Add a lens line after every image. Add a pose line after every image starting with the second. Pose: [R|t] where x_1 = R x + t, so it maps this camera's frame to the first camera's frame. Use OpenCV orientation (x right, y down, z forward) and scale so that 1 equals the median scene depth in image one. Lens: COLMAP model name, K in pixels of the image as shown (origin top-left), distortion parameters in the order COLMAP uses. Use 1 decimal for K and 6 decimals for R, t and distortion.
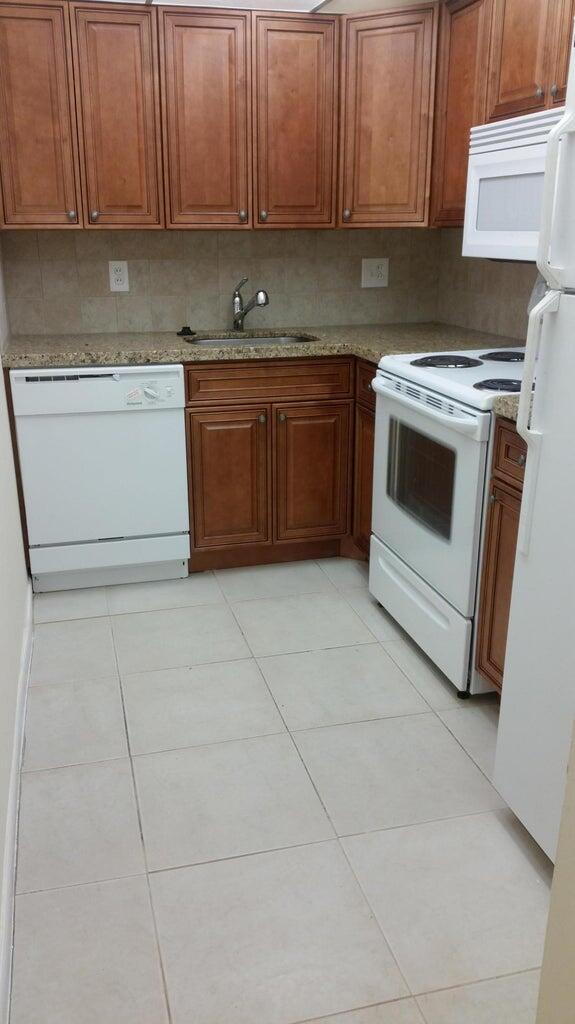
lens RADIAL K [[841.7, 0, 283.7], [0, 841.7, 539.5], [0, 0, 1]] dist [0.176319, -0.388348]
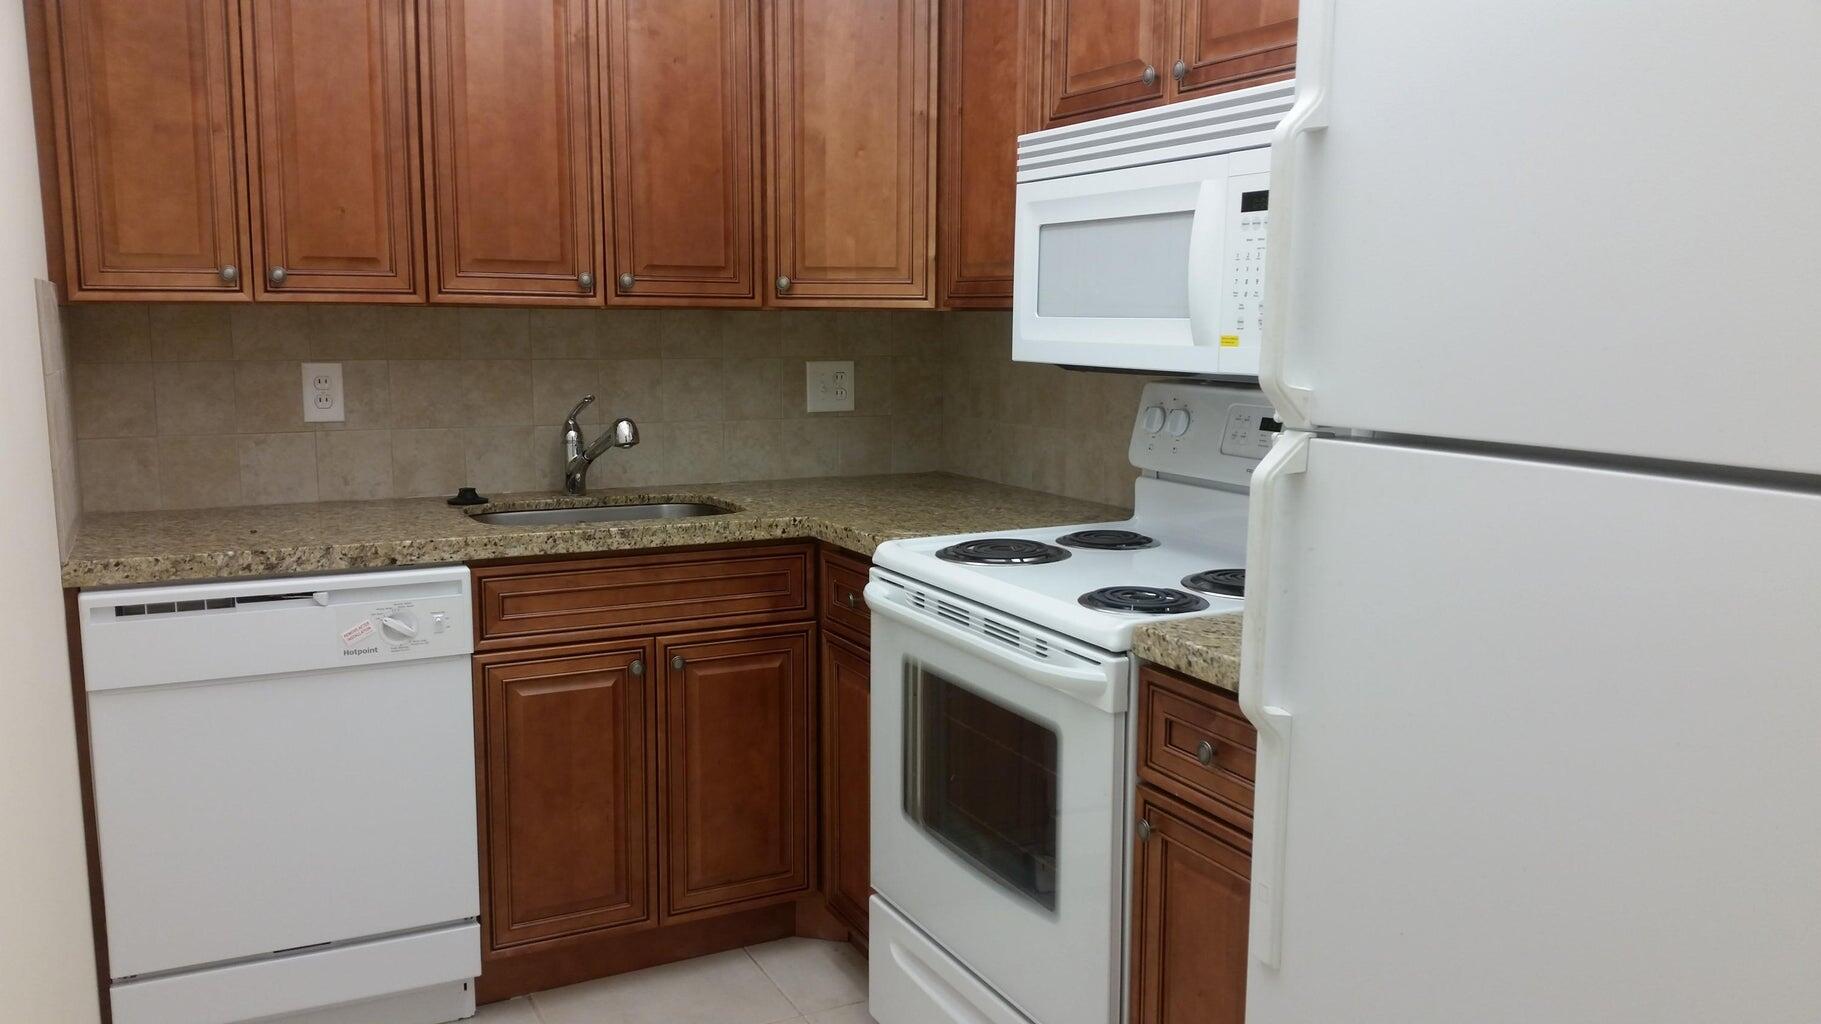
lens RADIAL K [[1496.8, 0, 923.4], [0, 1496.8, 555.5], [0, 0, 1]] dist [0.176319, -0.388348]
pose [[0.977482, -0.023327, 0.209724, -0.045775], [0.061764, 0.981973, -0.178647, -0.041289], [-0.201775, 0.187578, 0.961302, 0.115415]]
